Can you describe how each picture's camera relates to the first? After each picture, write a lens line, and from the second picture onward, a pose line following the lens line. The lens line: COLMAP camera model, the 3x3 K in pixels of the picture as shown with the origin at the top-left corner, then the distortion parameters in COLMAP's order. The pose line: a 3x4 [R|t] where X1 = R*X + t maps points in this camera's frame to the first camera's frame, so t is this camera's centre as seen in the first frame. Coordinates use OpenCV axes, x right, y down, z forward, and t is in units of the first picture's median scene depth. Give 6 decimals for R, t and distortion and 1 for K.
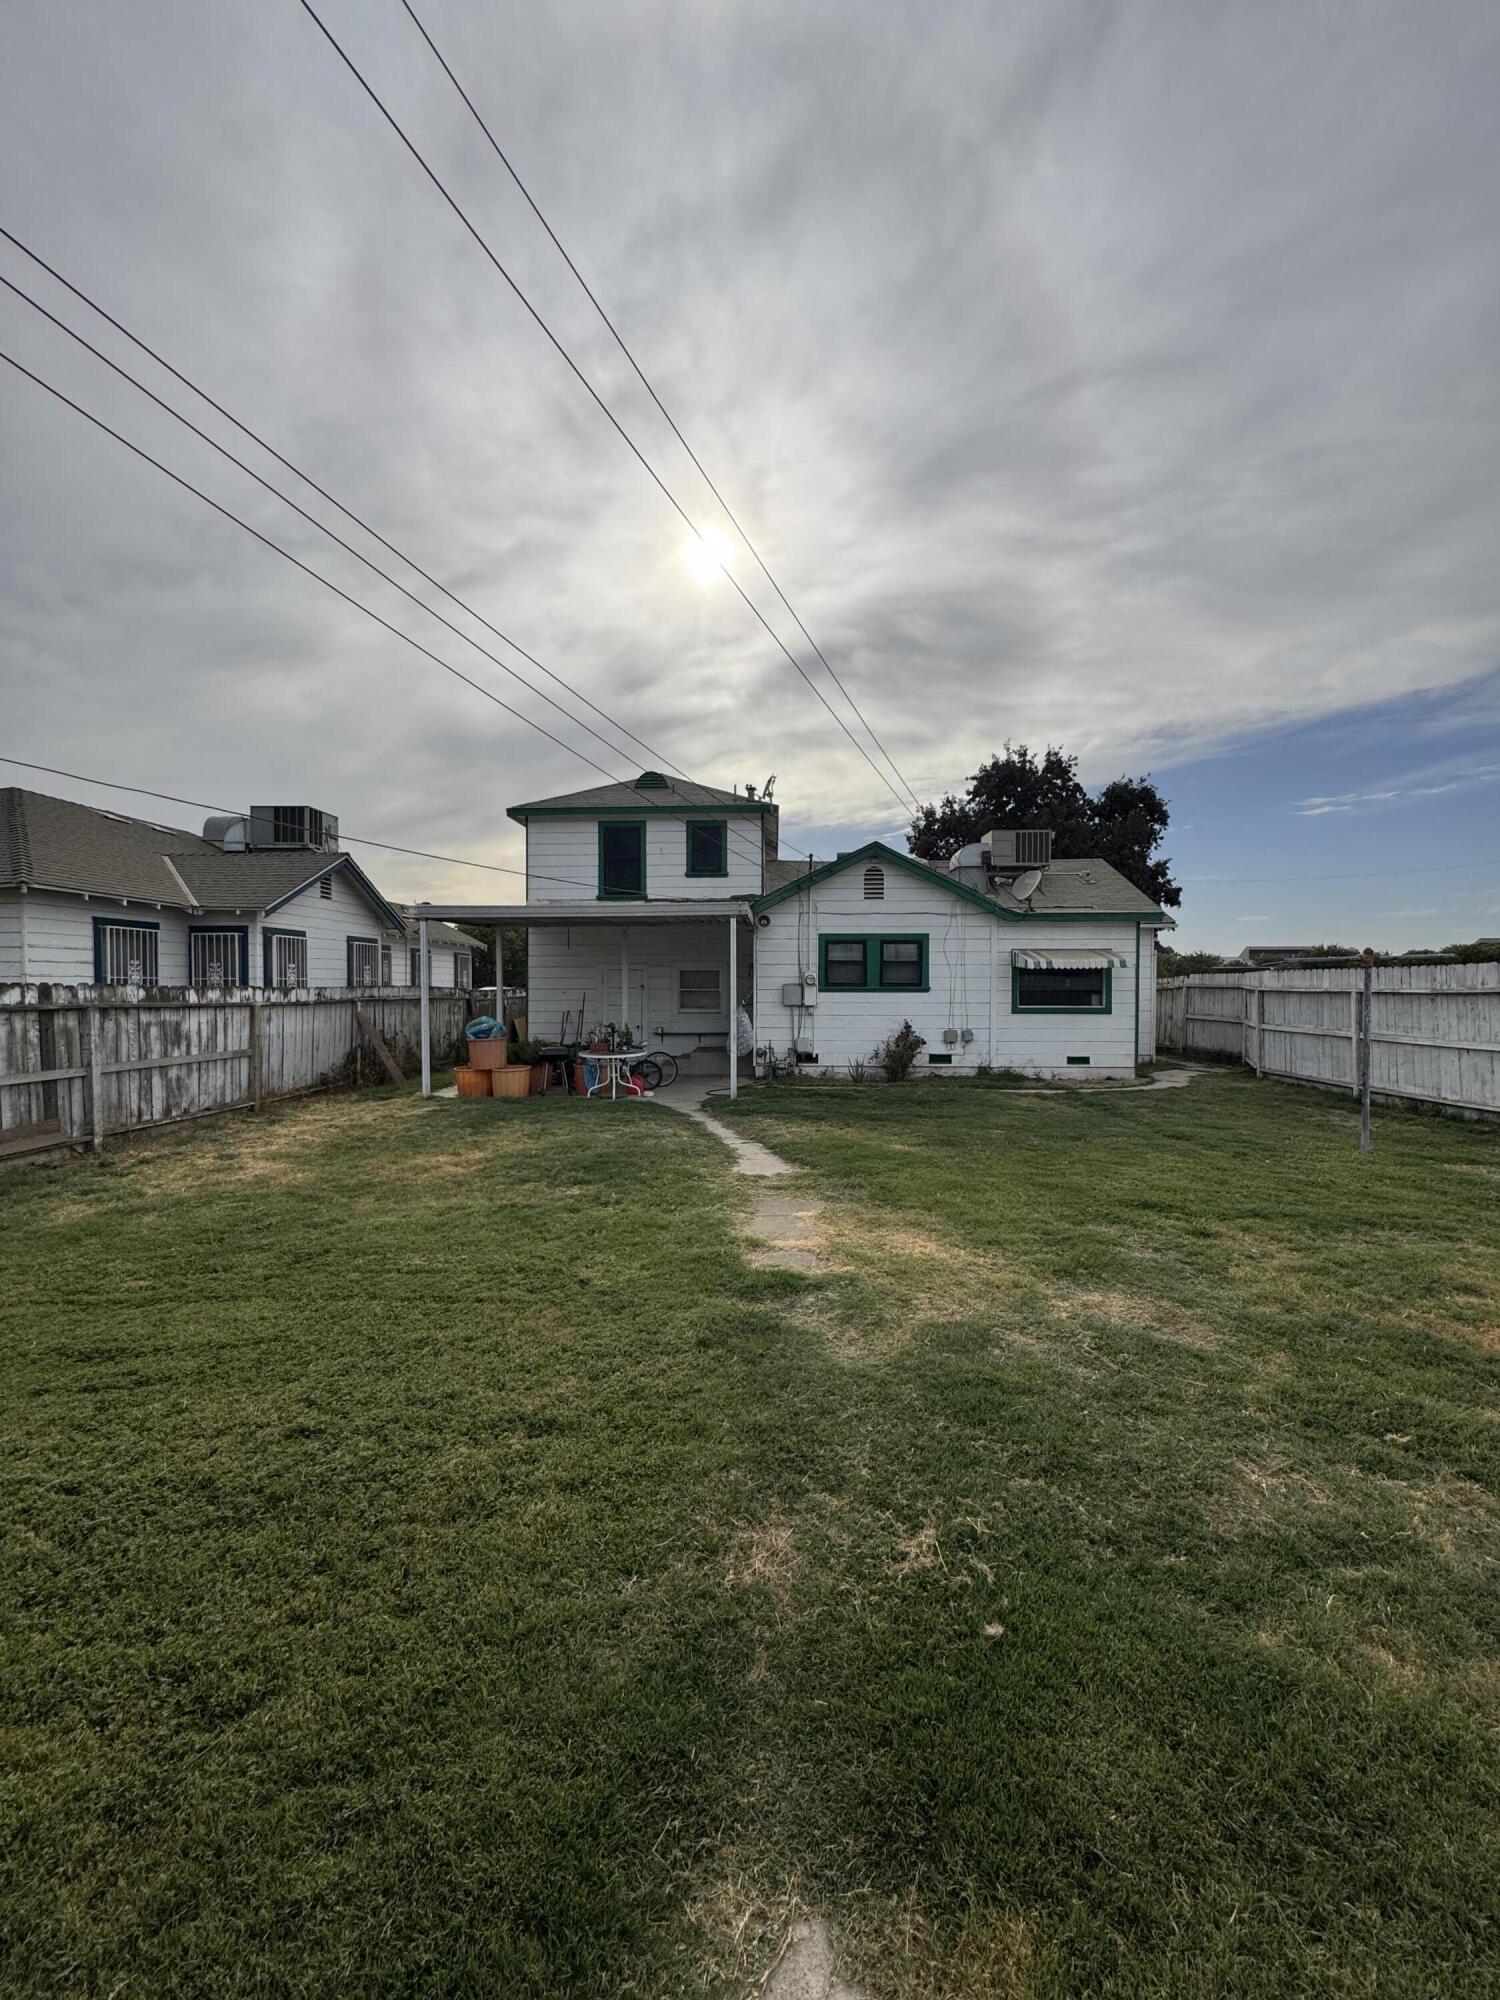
lens RADIAL K [[797.1, 0, 752.0], [0, 797.1, 997.8], [0, 0, 1]] dist [-0.000671, 0.000360]
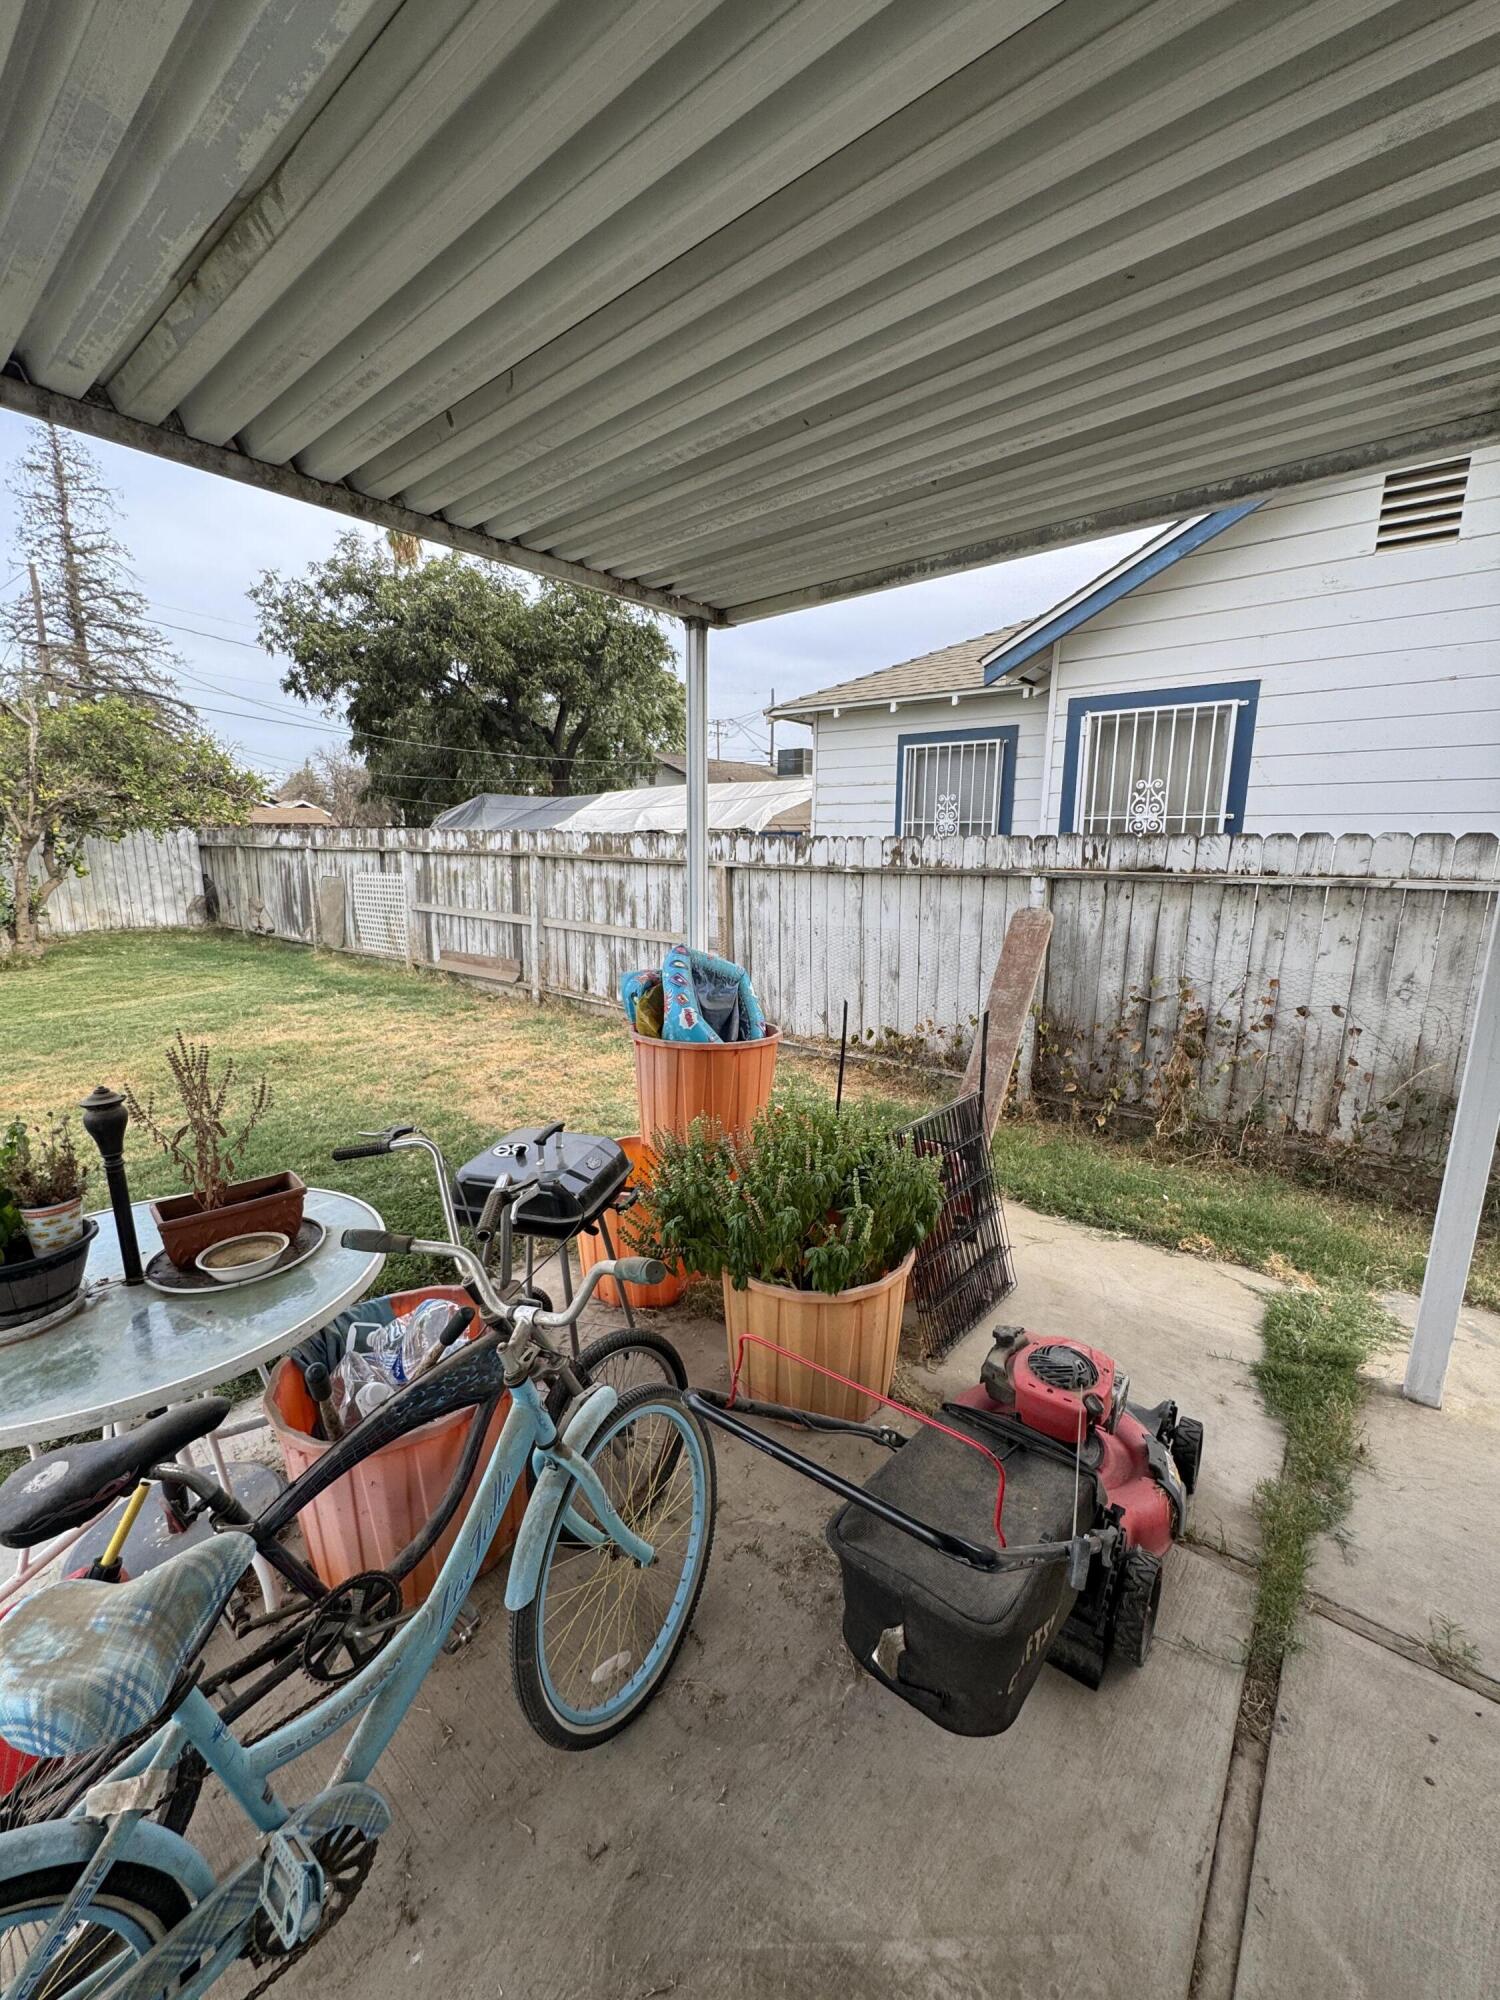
lens RADIAL K [[800.1, 0, 748.5], [0, 800.1, 996.9], [0, 0, 1]] dist [-0.002404, 0.000546]
pose [[-0.606978, 0.150801, -0.780280, -0.148034], [-0.018545, 0.978877, 0.203609, -0.015707], [0.794502, 0.138057, -0.591360, 1.277902]]
